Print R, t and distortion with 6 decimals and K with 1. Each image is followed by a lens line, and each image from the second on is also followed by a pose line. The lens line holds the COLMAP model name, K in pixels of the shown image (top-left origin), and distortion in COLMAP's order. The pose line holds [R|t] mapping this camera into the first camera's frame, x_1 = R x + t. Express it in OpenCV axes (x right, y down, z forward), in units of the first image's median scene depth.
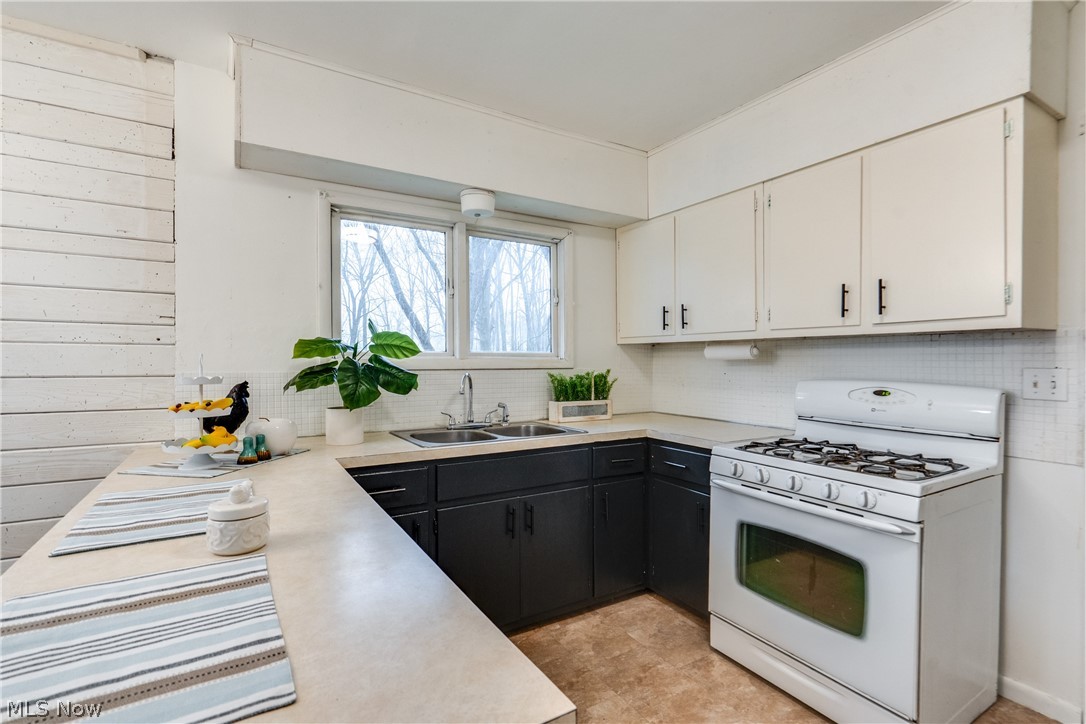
lens RADIAL K [[495.9, 0, 523.1], [0, 495.9, 363.6], [0, 0, 1]] dist [-0.006747, 0.002128]
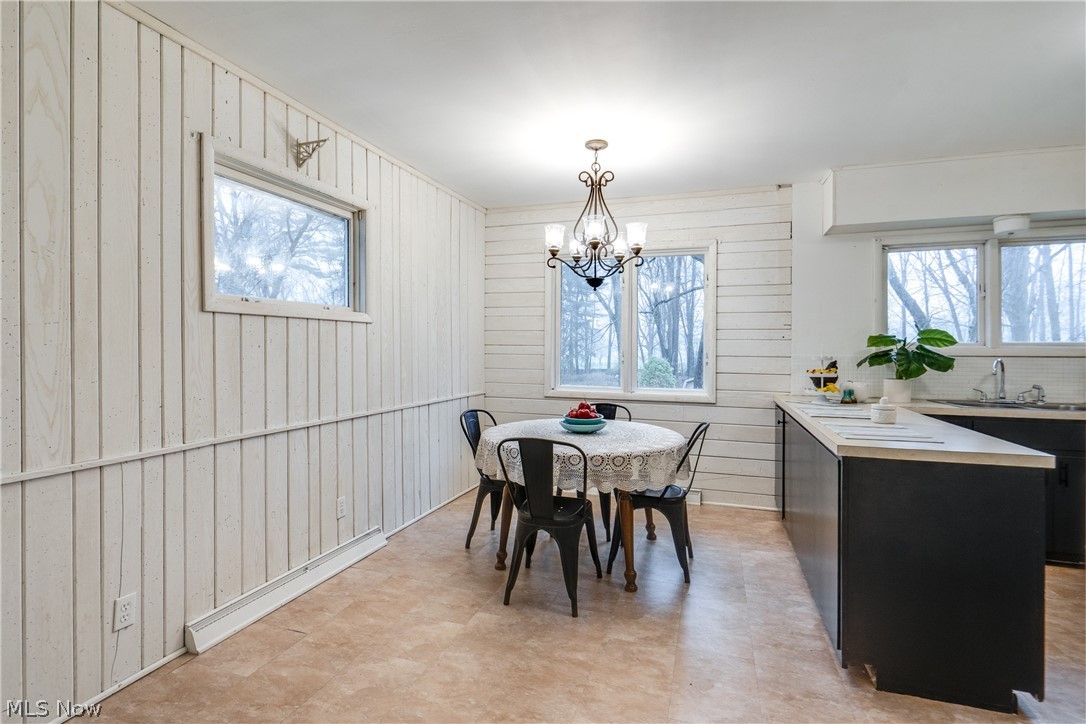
lens RADIAL K [[513.6, 0, 551.1], [0, 513.6, 351.2], [0, 0, 1]] dist [-0.017144, 0.005239]
pose [[0.680786, 0.004945, -0.732466, 0.076427], [-0.010628, 0.999939, -0.003128, 0.019461], [0.732406, 0.009914, 0.680796, -0.939781]]
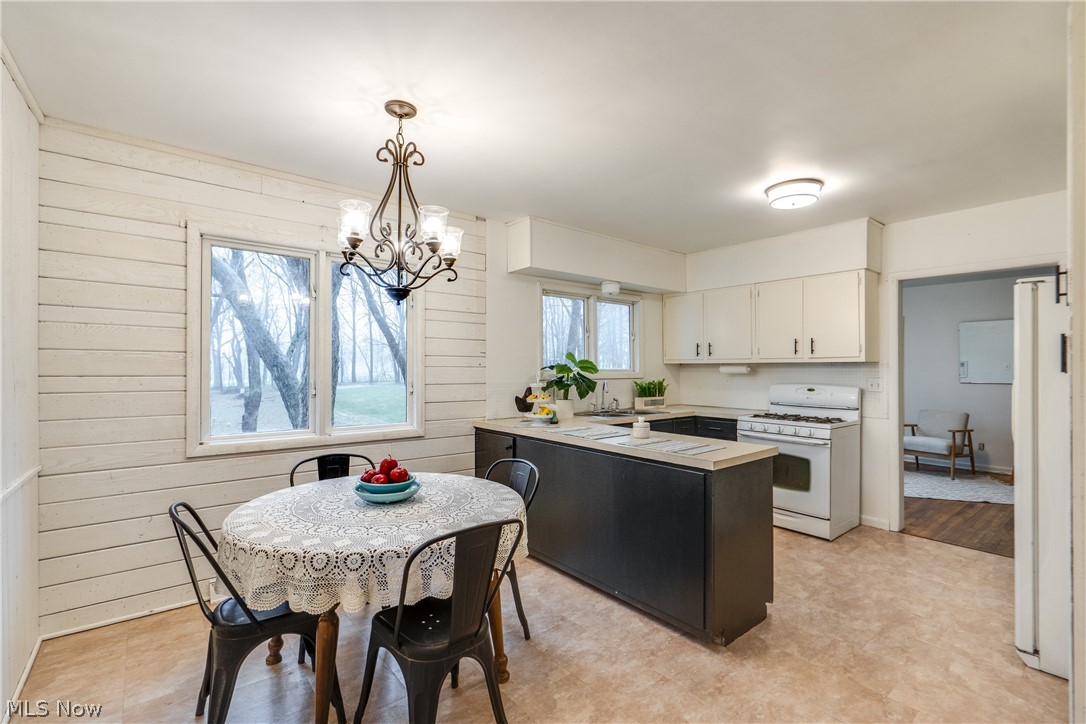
lens RADIAL K [[499.4, 0, 547.0], [0, 499.4, 365.5], [0, 0, 1]] dist [-0.007672, 0.002978]
pose [[0.982568, 0.001280, 0.185899, -0.835924], [0.001314, 0.999904, -0.013829, -0.017773], [-0.185899, 0.013832, 0.982471, -0.946174]]
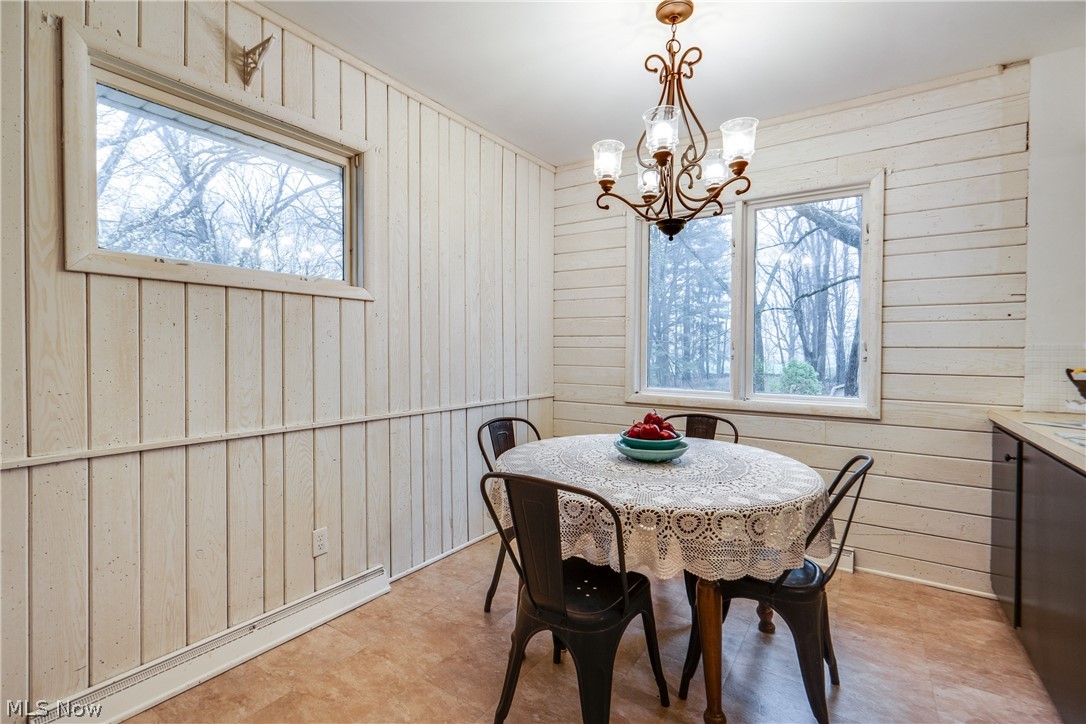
lens RADIAL K [[499.4, 0, 545.7], [0, 499.4, 359.3], [0, 0, 1]] dist [-0.007672, 0.002978]
pose [[0.460815, 0.013271, -0.887397, -0.215608], [-0.013228, 0.999880, 0.008084, 0.056232], [0.887397, 0.008013, 0.460935, -0.456681]]
